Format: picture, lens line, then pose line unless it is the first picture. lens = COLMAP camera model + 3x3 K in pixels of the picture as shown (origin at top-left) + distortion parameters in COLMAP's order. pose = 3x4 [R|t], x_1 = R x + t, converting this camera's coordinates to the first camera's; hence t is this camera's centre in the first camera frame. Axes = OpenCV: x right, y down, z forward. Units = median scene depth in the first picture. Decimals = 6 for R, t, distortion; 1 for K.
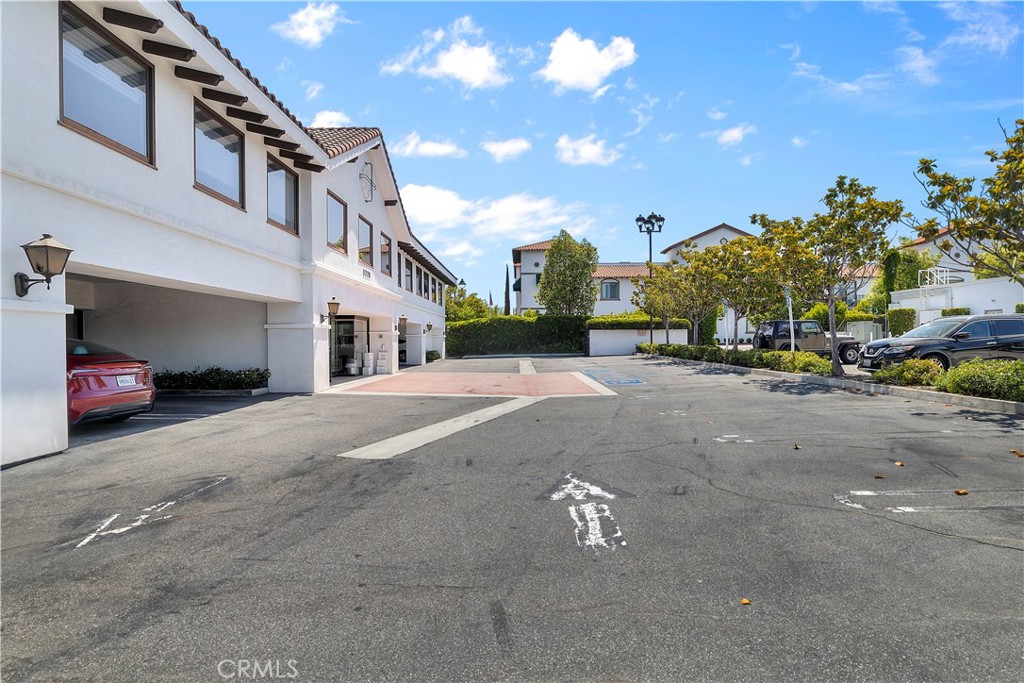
lens RADIAL K [[513.7, 0, 513.5], [0, 513.7, 344.7], [0, 0, 1]] dist [-0.000853, 0.000419]
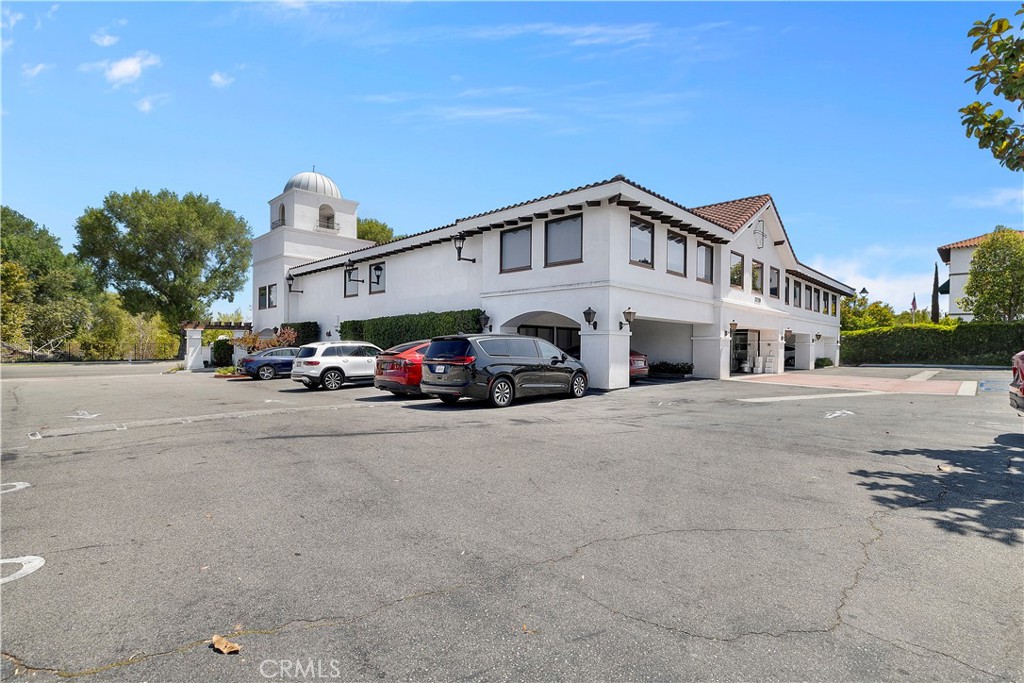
lens RADIAL K [[496.8, 0, 514.4], [0, 496.8, 349.9], [0, 0, 1]] dist [-0.006670, -0.001215]
pose [[0.735209, 0.017166, -0.677623, 0.124507], [-0.019237, 0.999805, 0.004456, 0.003976], [0.677568, 0.009759, 0.735396, -0.379132]]
